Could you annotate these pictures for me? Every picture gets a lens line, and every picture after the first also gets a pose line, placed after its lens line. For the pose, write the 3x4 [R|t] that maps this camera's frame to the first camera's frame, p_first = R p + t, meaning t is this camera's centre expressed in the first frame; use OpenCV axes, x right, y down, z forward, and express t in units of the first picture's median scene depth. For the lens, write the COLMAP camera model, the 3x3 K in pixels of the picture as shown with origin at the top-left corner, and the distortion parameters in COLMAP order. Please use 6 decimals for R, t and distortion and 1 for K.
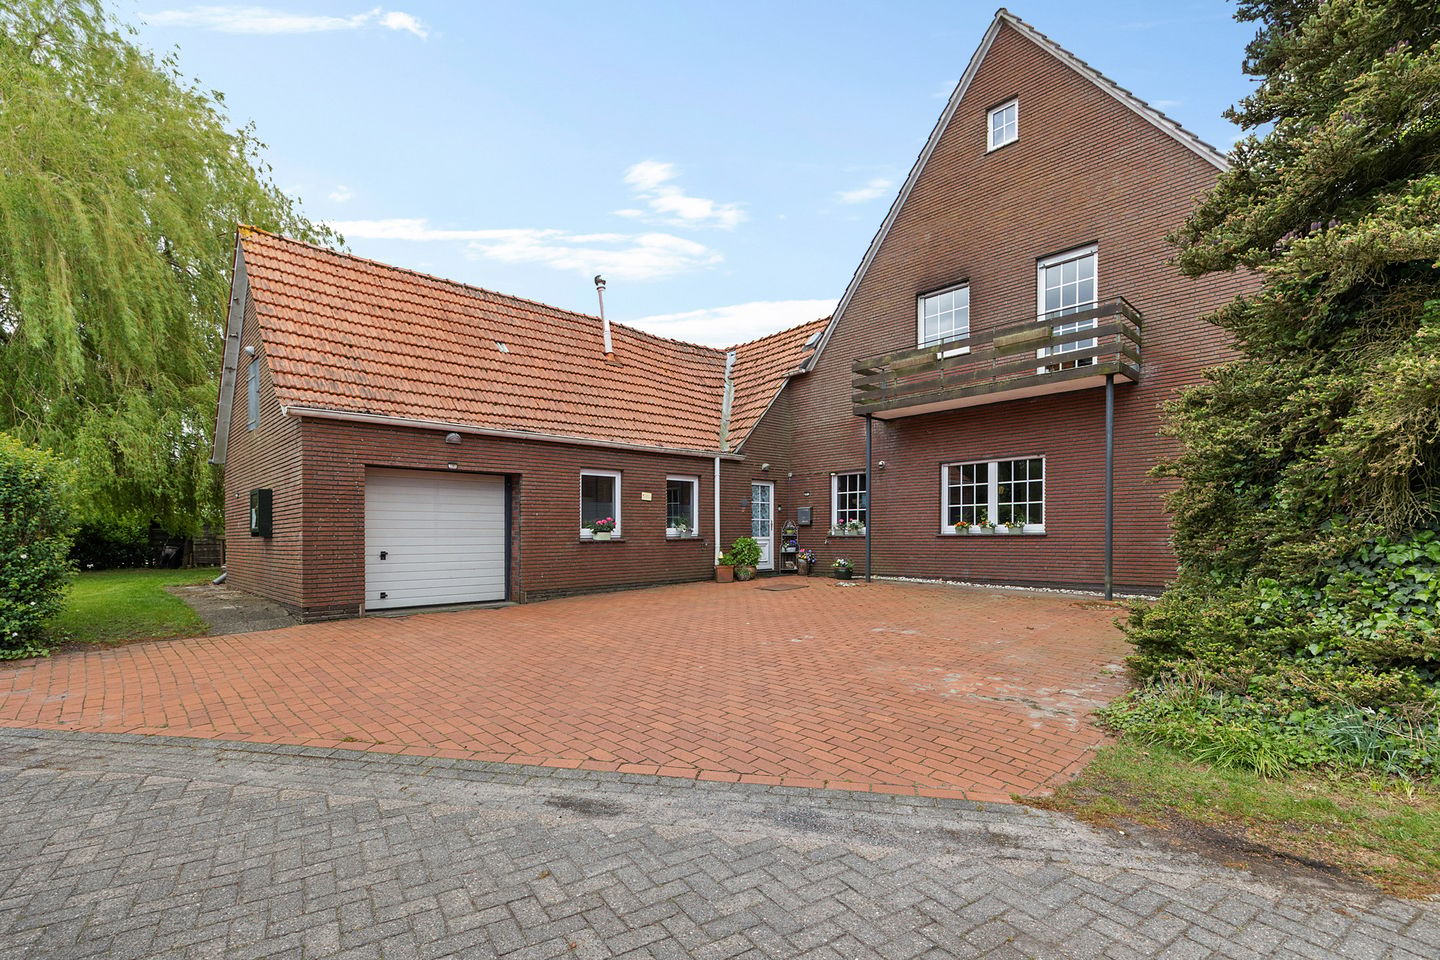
lens RADIAL K [[689.0, 0, 718.1], [0, 689.0, 541.1], [0, 0, 1]] dist [0.000527, -0.000090]
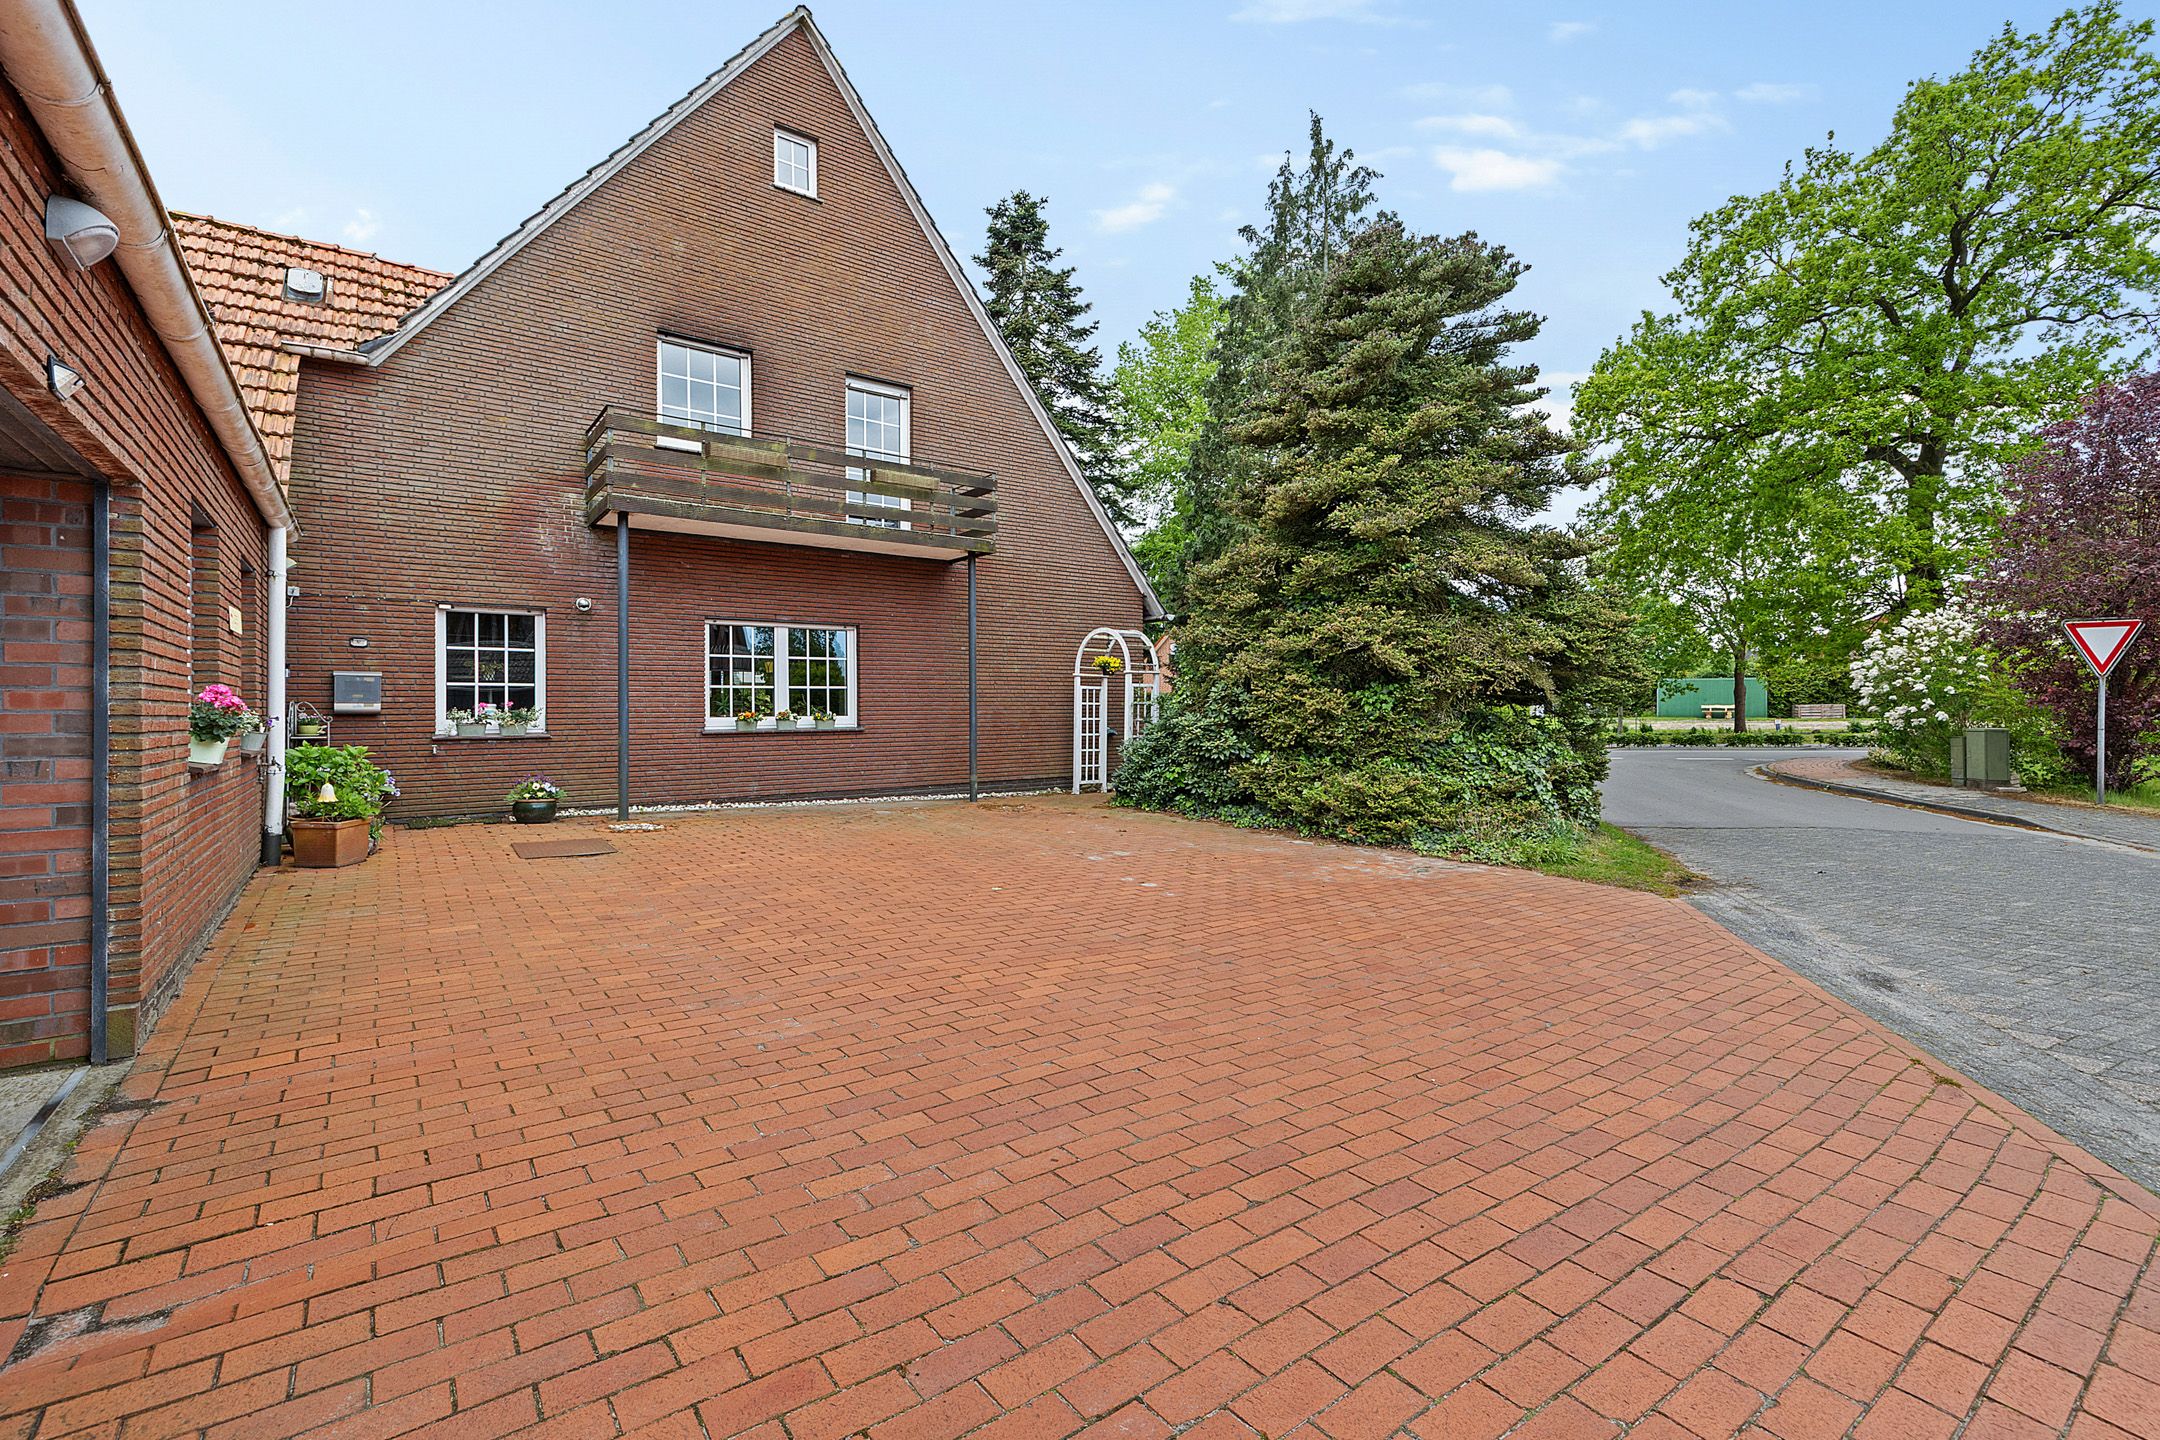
lens RADIAL K [[933.7, 0, 1076.4], [0, 933.7, 716.0], [0, 0, 1]] dist [0.003627, 0.000780]
pose [[0.097111, 0.005118, 0.995260, -0.520518], [0.015354, 0.999860, -0.006640, -0.013304], [-0.995155, 0.015926, 0.097019, 0.610844]]
